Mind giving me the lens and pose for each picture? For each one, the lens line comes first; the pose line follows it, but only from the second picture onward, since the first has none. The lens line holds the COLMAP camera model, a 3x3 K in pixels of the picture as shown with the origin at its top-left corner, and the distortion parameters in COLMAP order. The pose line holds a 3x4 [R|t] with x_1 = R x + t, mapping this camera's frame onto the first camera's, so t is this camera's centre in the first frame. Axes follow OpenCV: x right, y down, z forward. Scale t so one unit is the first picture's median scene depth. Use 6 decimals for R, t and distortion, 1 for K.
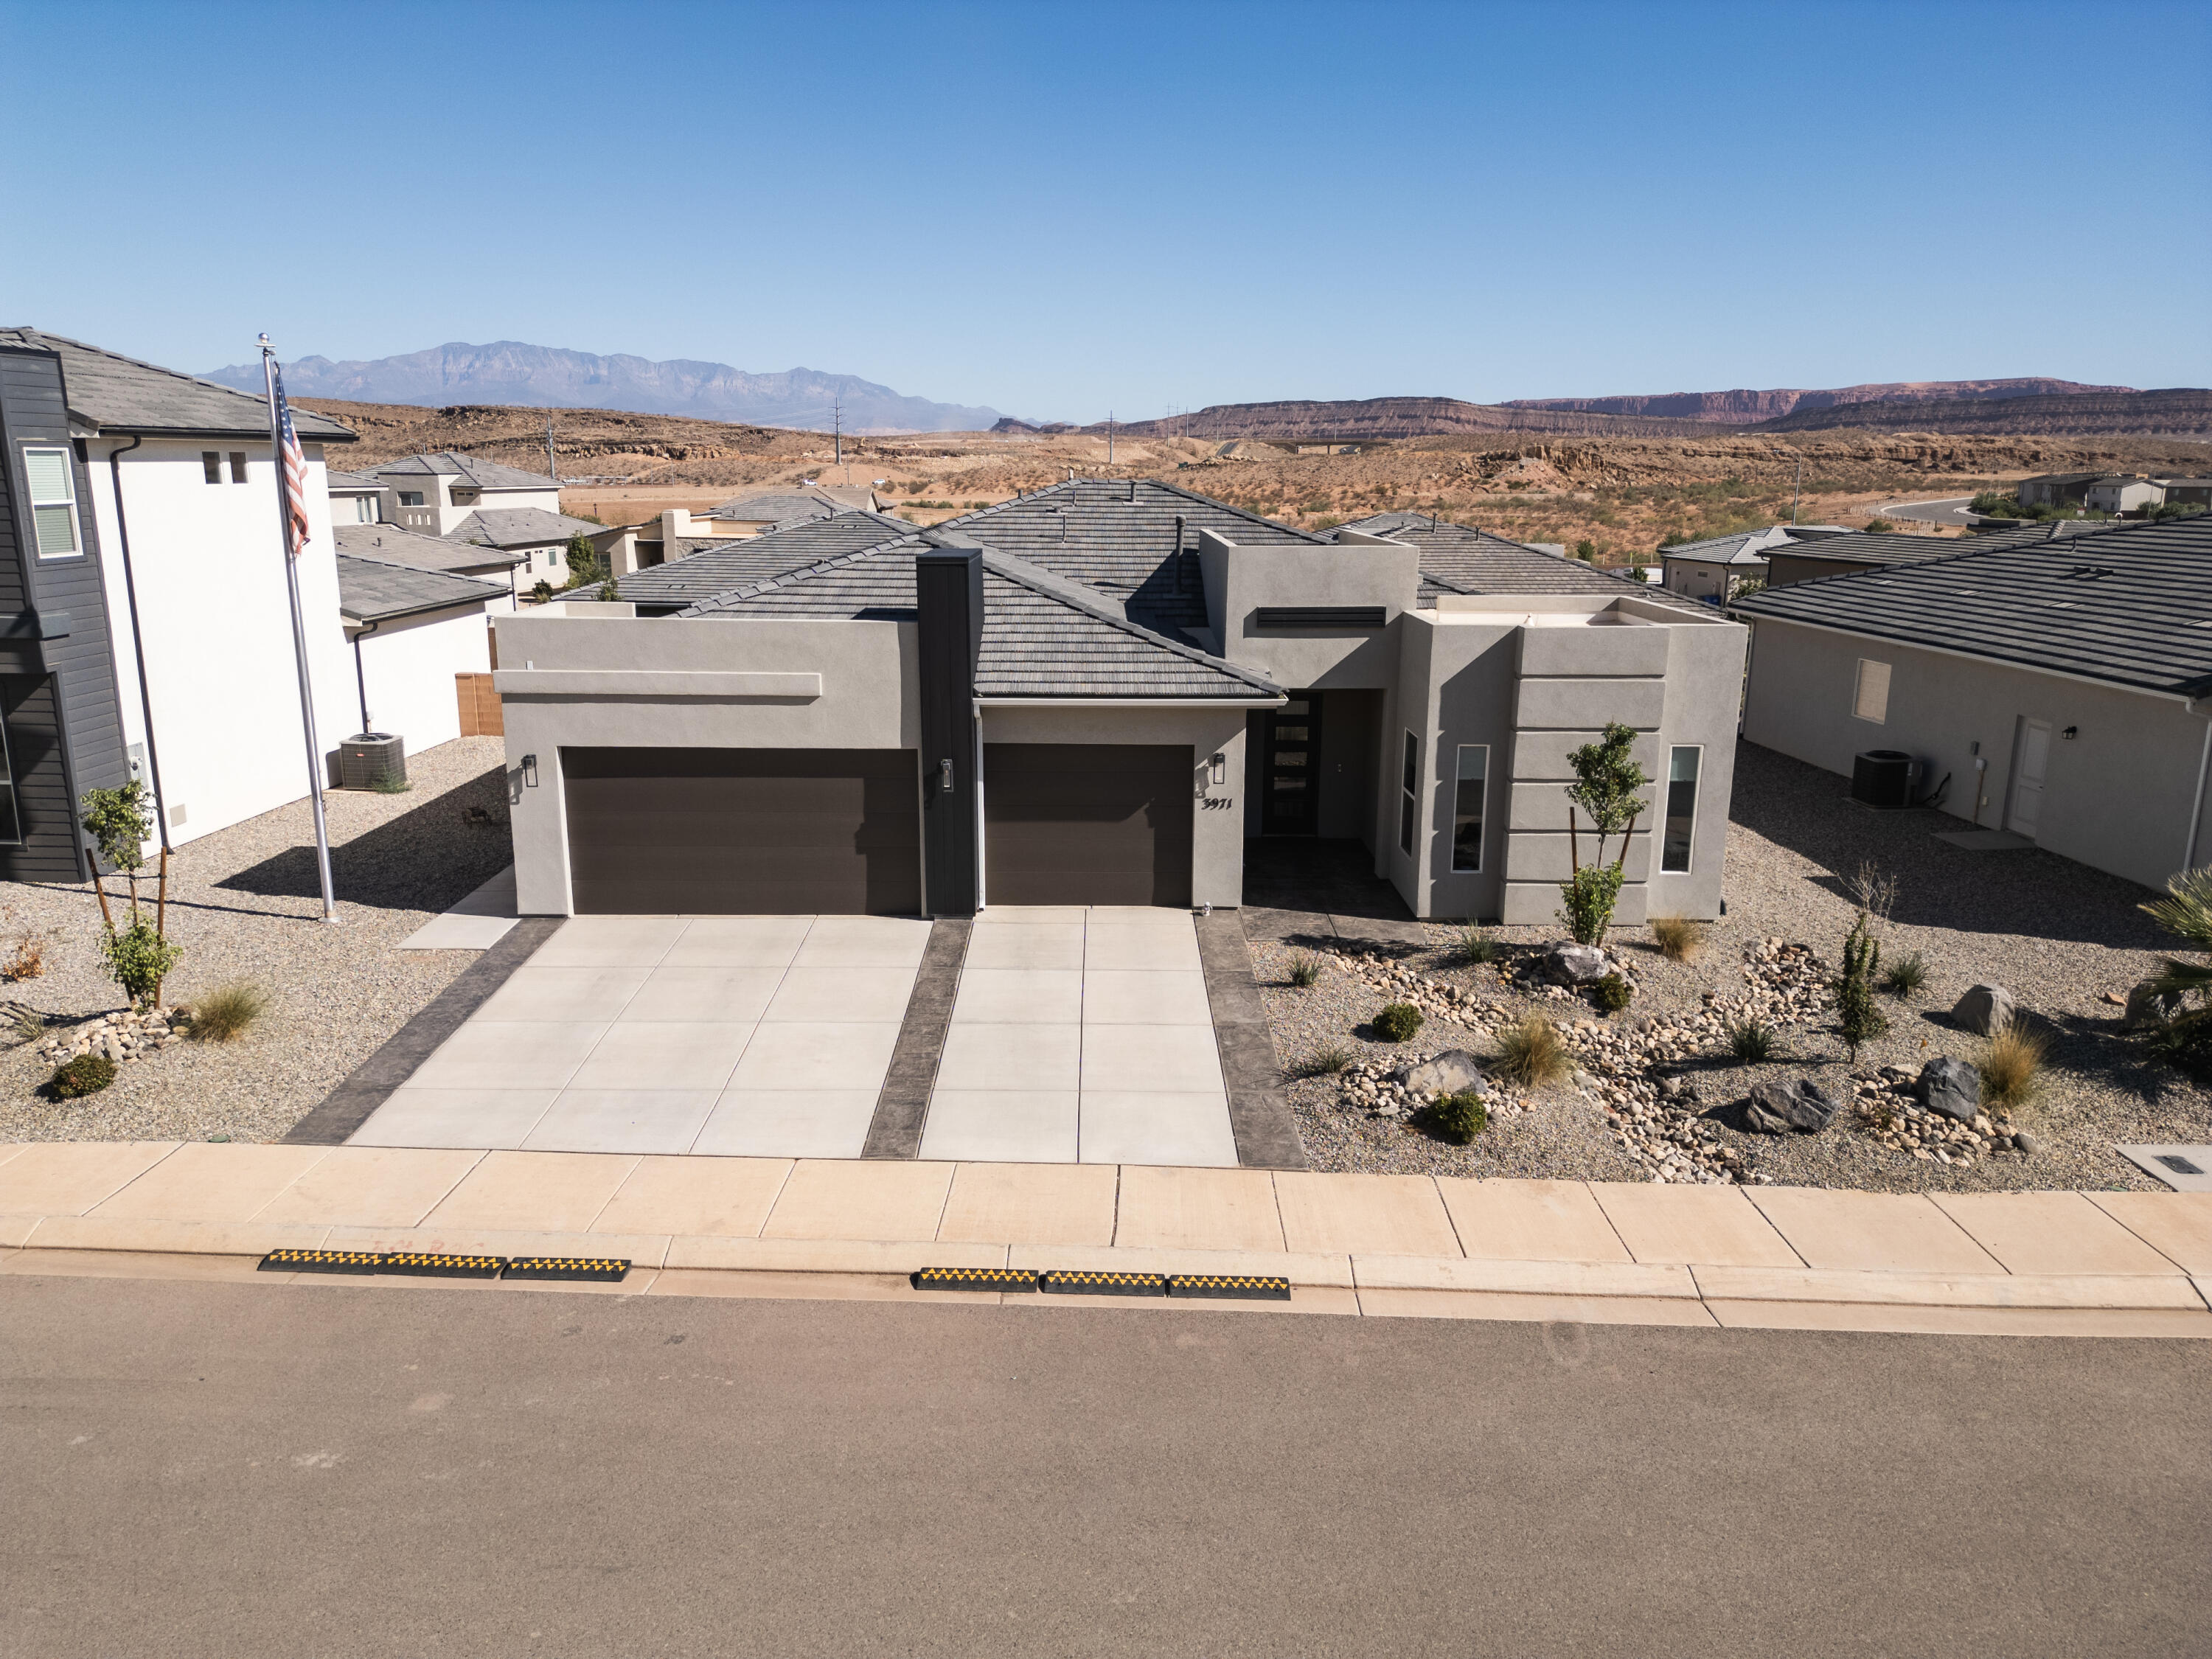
lens RADIAL K [[1553.9, 0, 1108.5], [0, 1553.9, 829.0], [0, 0, 1]] dist [0.067903, -0.062814]
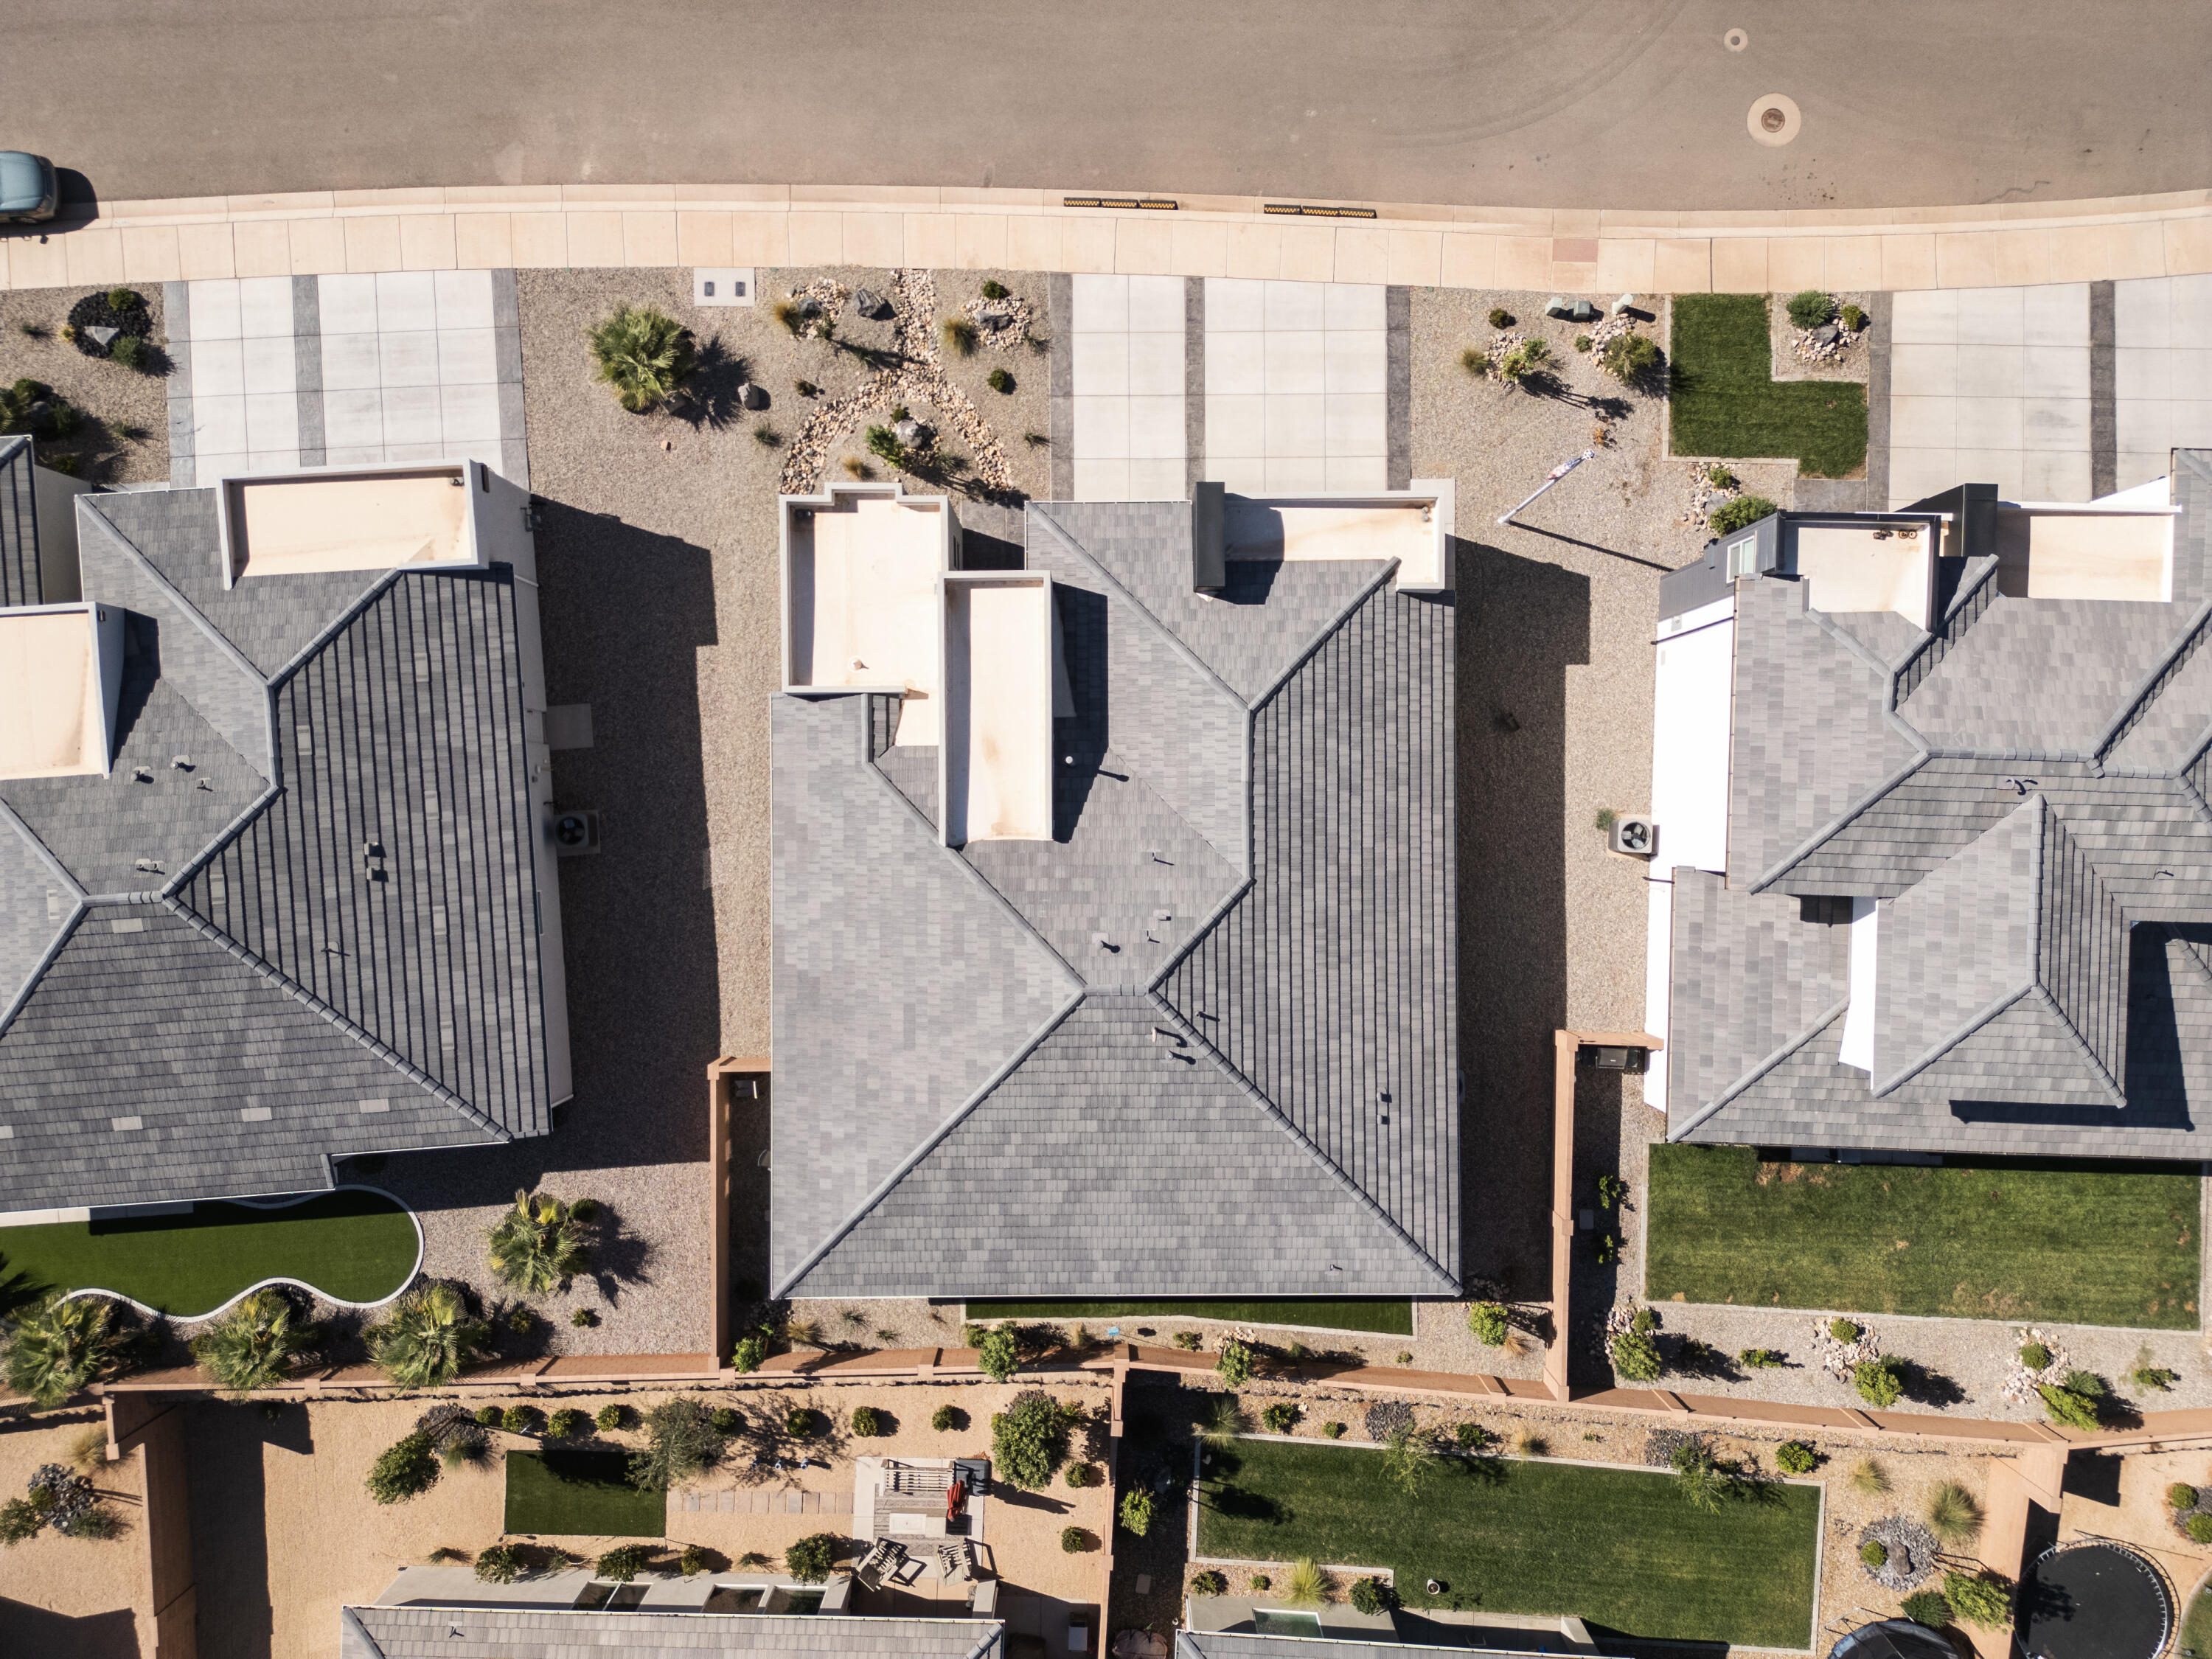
lens RADIAL K [[1544.4, 0, 1109.4], [0, 1544.4, 832.2], [0, 0, 1]] dist [0.077809, -0.071449]
pose [[-0.999931, -0.002185, -0.011526, 0.033726], [-0.010696, -0.233886, 0.972205, -2.033732], [-0.004820, 0.972261, 0.233847, 0.954500]]
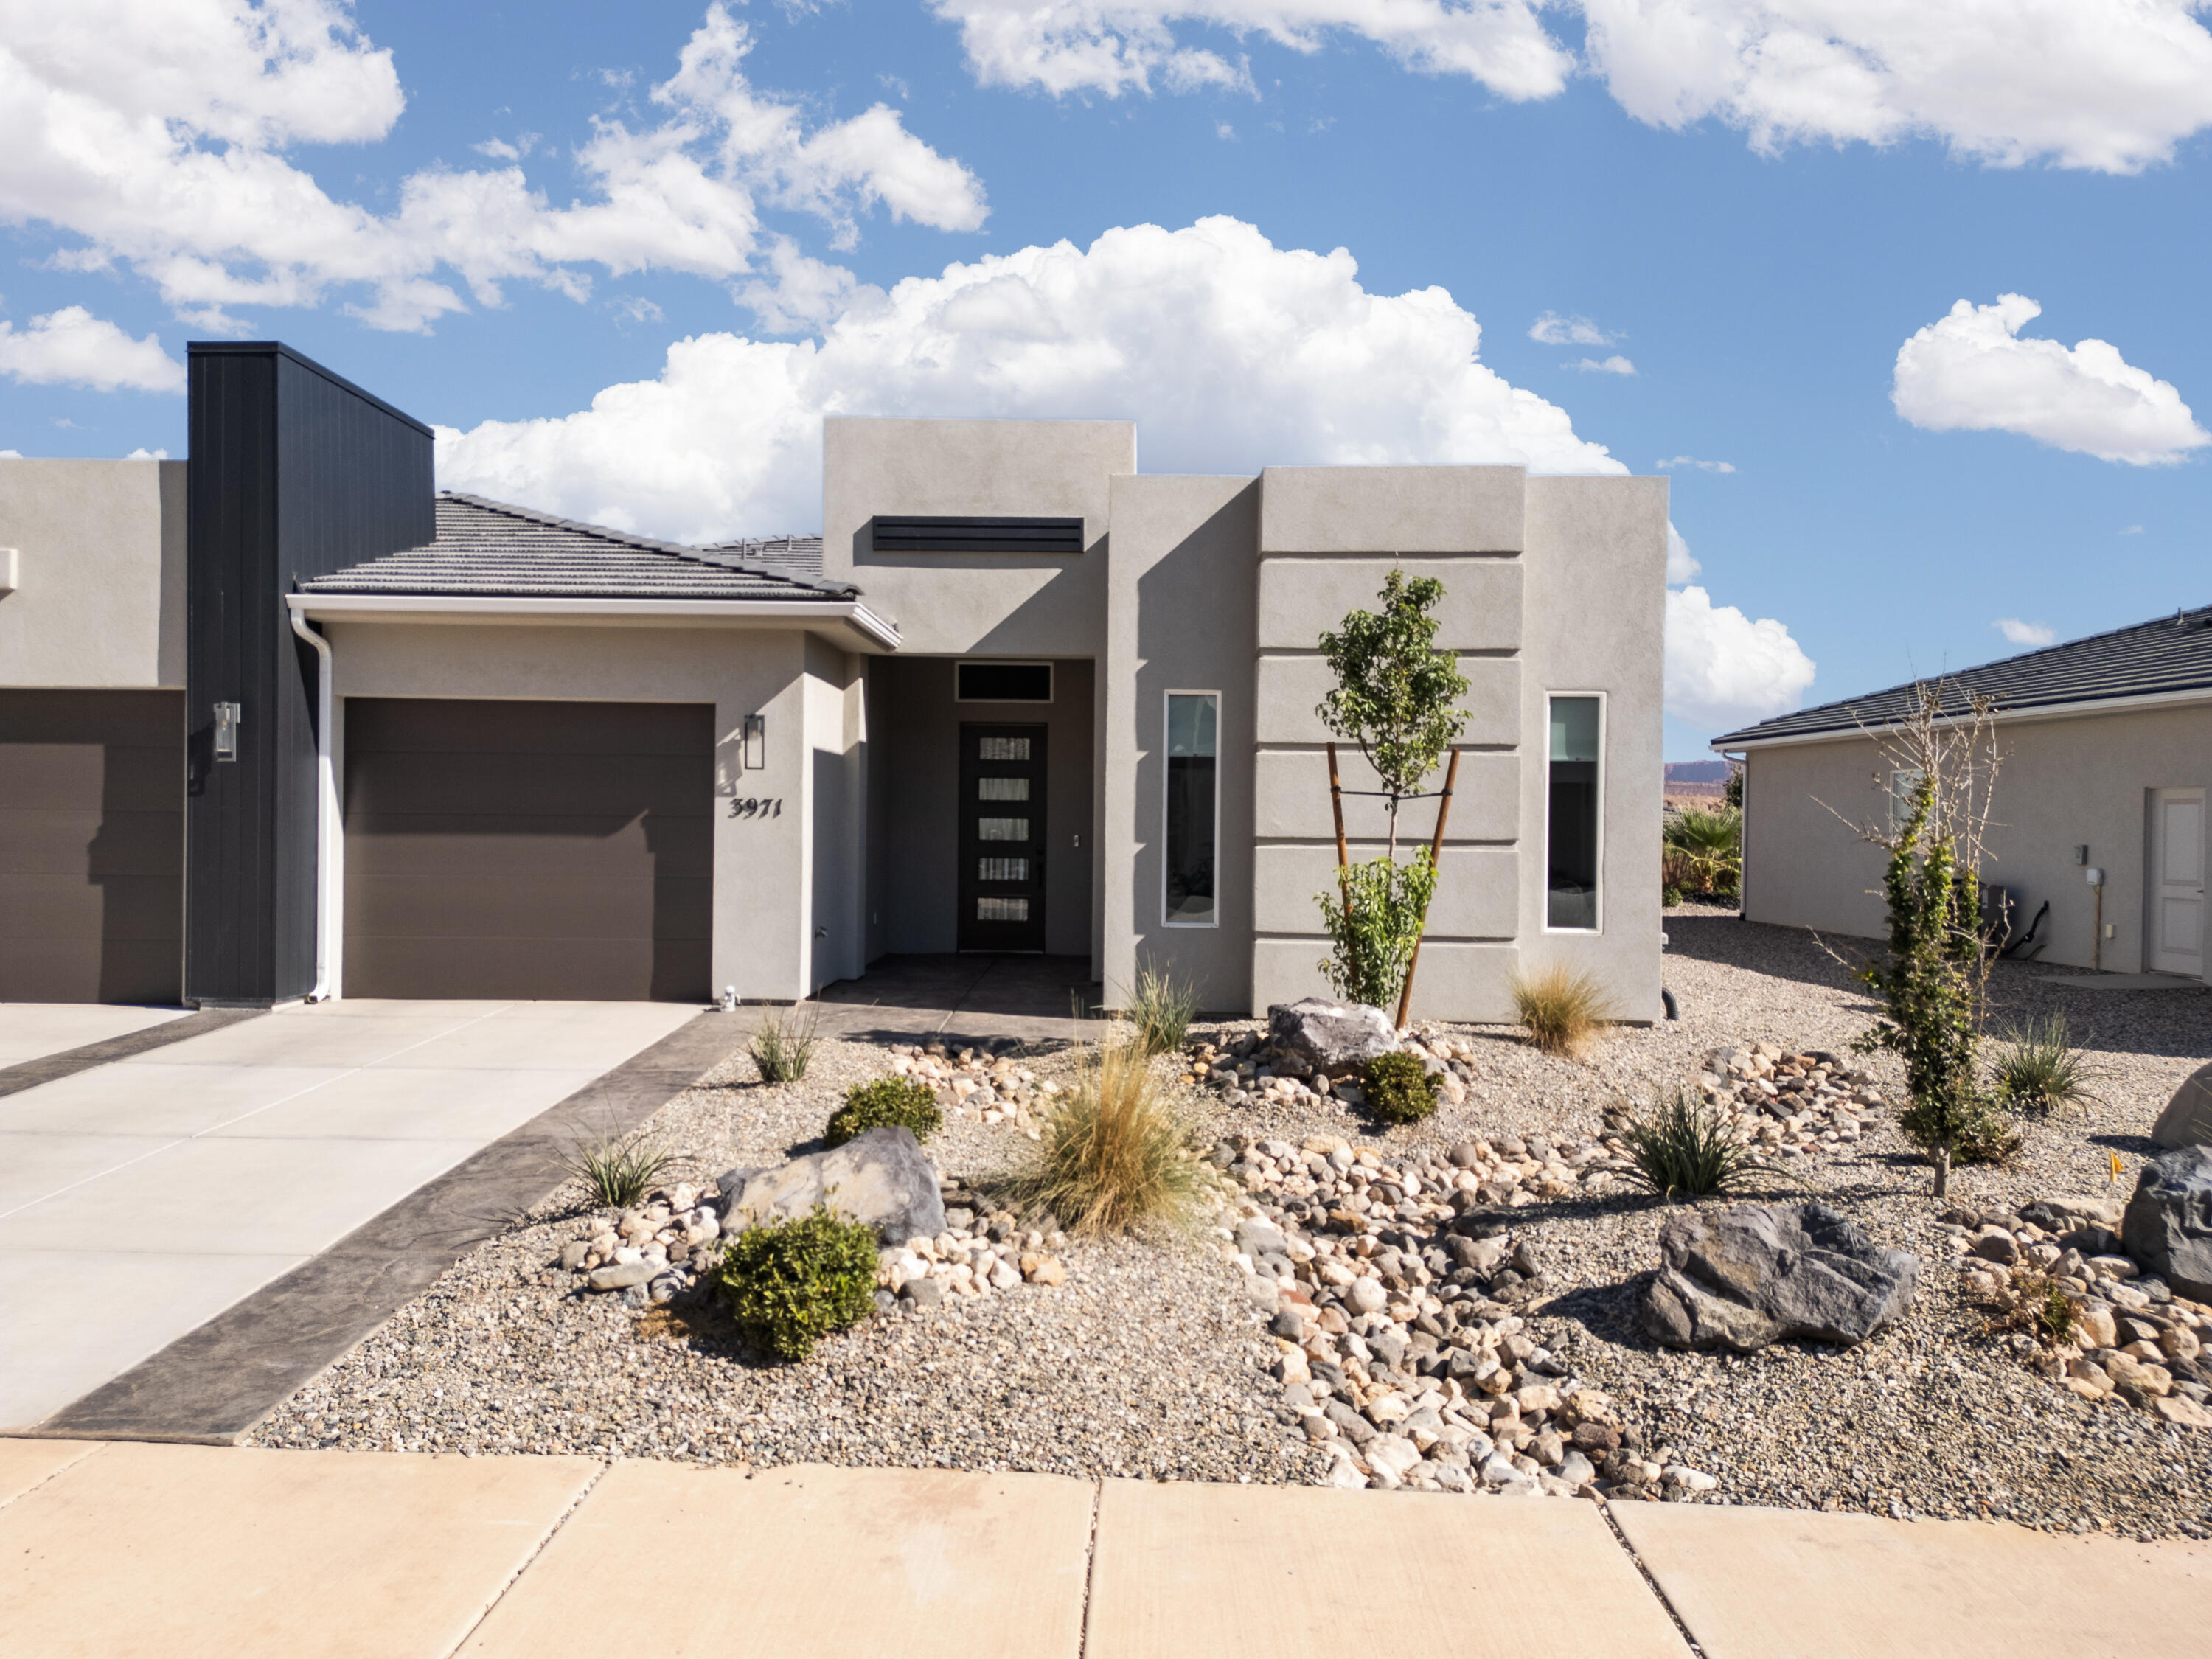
lens RADIAL K [[1544.4, 0, 1109.4], [0, 1544.4, 832.2], [0, 0, 1]] dist [0.077809, -0.071449]
pose [[0.999630, 0.005095, -0.026732, 0.223068], [-0.010907, 0.974979, -0.222030, 0.120502], [0.024932, 0.222239, 0.974673, 0.479539]]
